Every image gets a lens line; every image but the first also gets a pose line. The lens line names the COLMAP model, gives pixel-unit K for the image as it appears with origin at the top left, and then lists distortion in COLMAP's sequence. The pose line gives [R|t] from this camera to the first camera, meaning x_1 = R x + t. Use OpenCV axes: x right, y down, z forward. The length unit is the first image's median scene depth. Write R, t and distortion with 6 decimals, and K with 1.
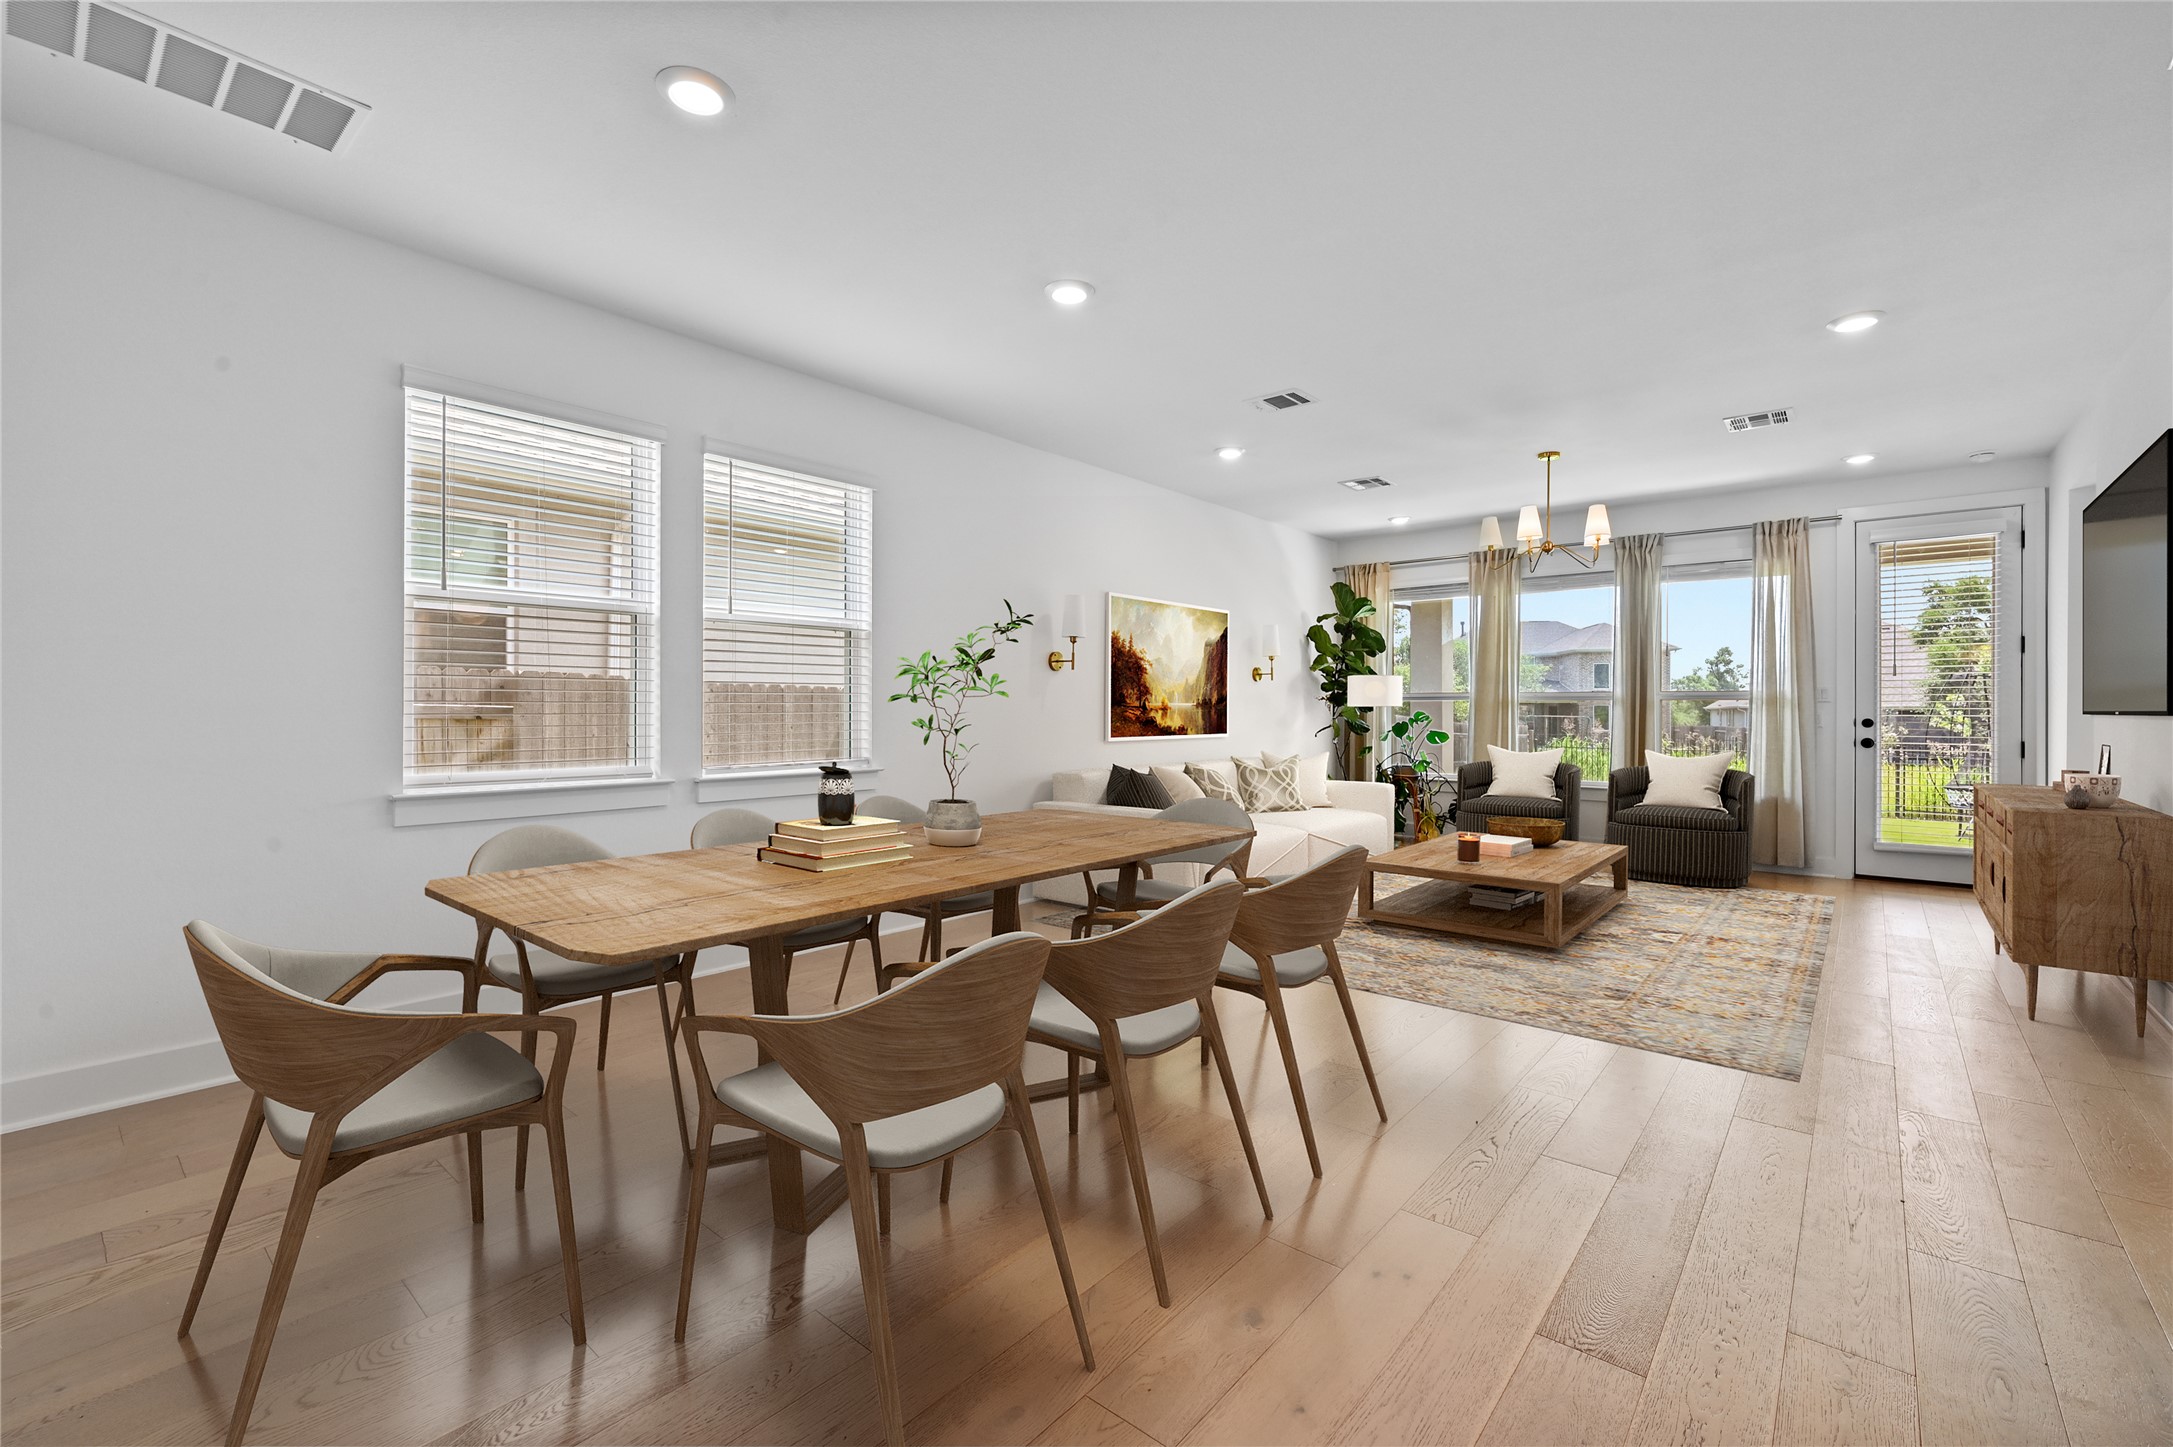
lens RADIAL K [[923.2, 0, 1086.5], [0, 923.2, 723.5], [0, 0, 1]] dist [0.001721, 0.016810]
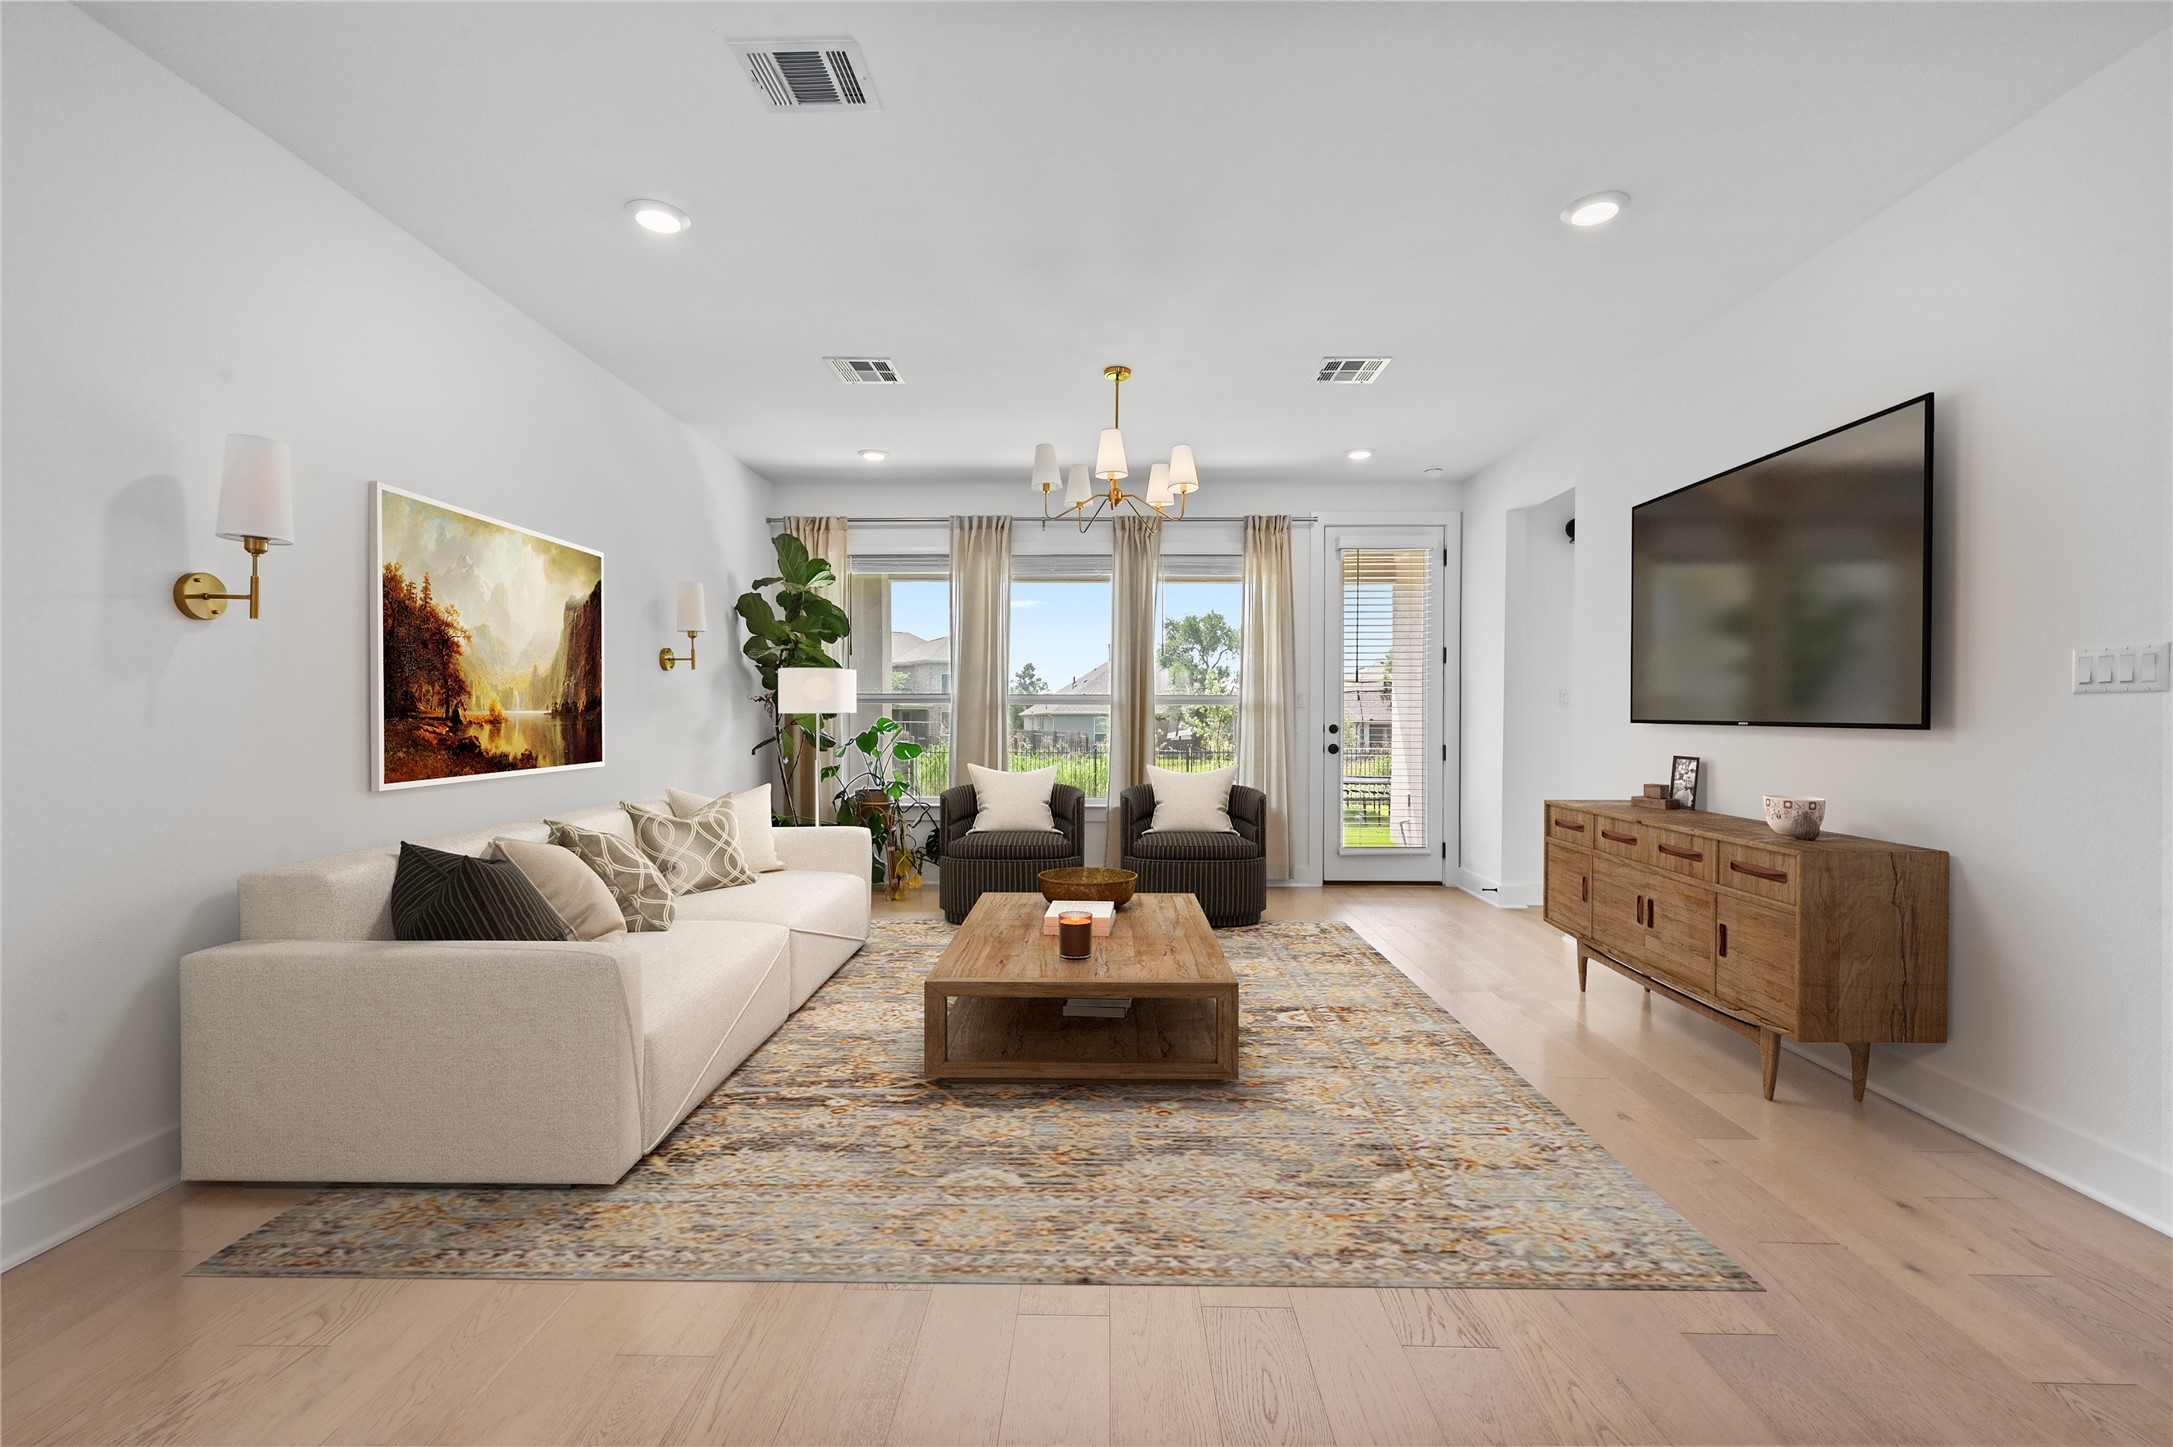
lens RADIAL K [[989.8, 0, 1086.5], [0, 989.8, 723.5], [0, 0, 1]] dist [0.002316, -0.008982]
pose [[0.756311, -0.008622, 0.654156, -0.032014], [0.007815, 0.999961, 0.004145, -0.014731], [-0.654166, 0.001977, 0.756349, 0.352788]]
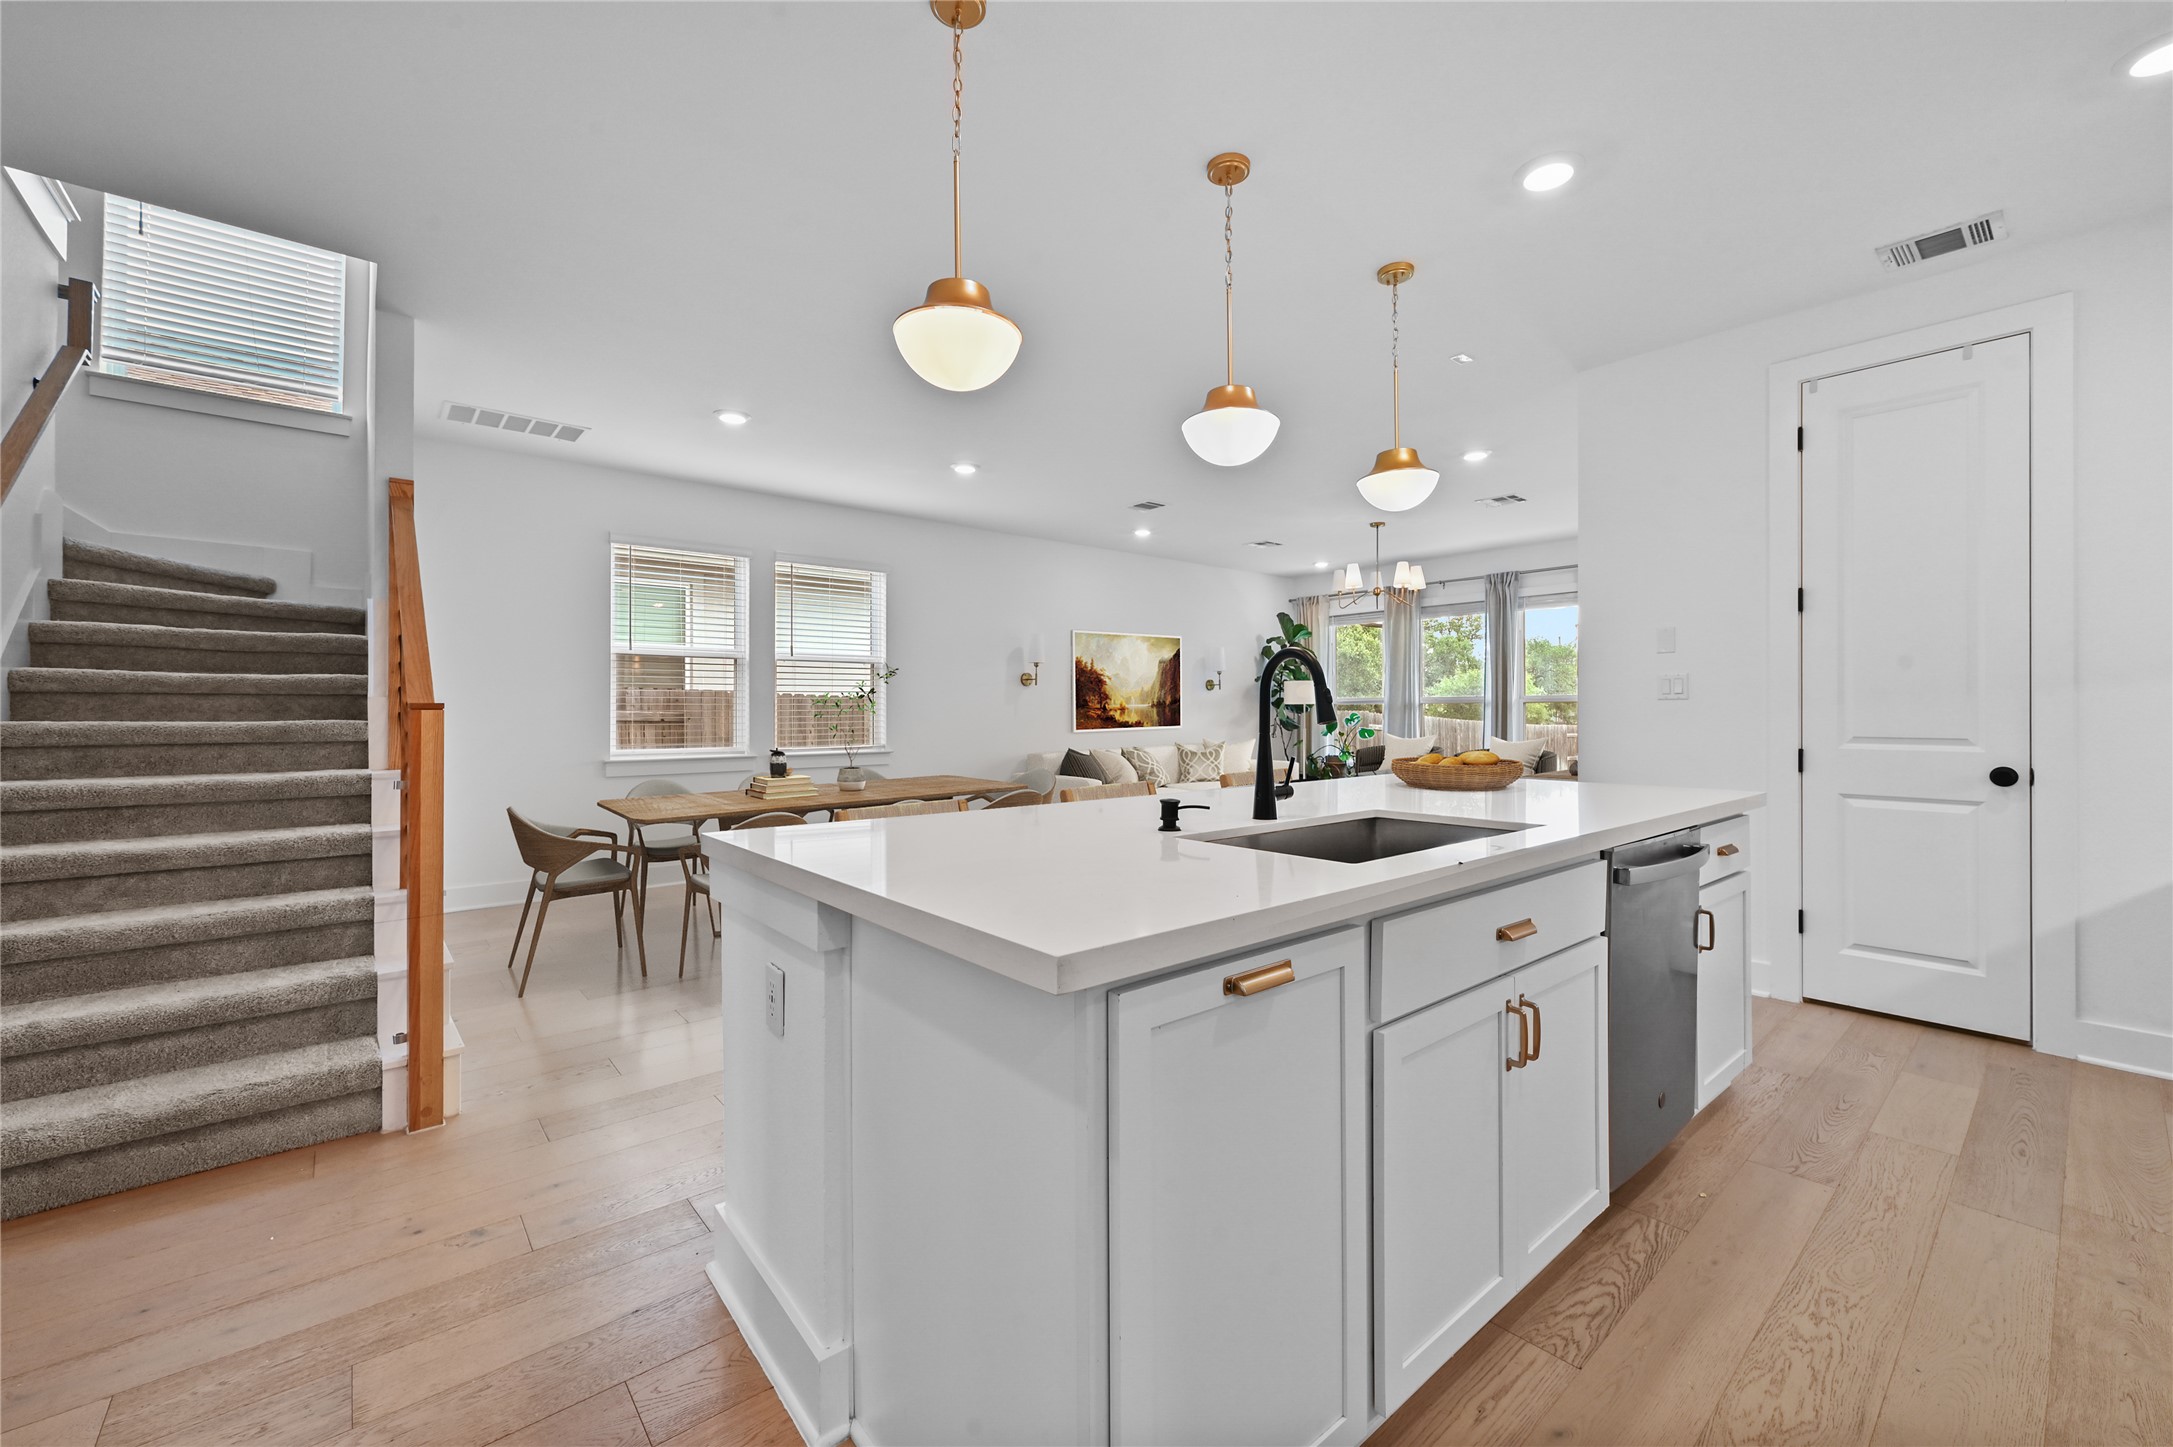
lens RADIAL K [[834.0, 0, 1138.0], [0, 834.0, 709.4], [0, 0, 1]] dist [0.001165, 0.000166]
pose [[0.992195, -0.005184, -0.124591, 0.275389], [0.005120, 0.999987, -0.000836, -0.014478], [0.124593, 0.000192, 0.992208, -0.280016]]
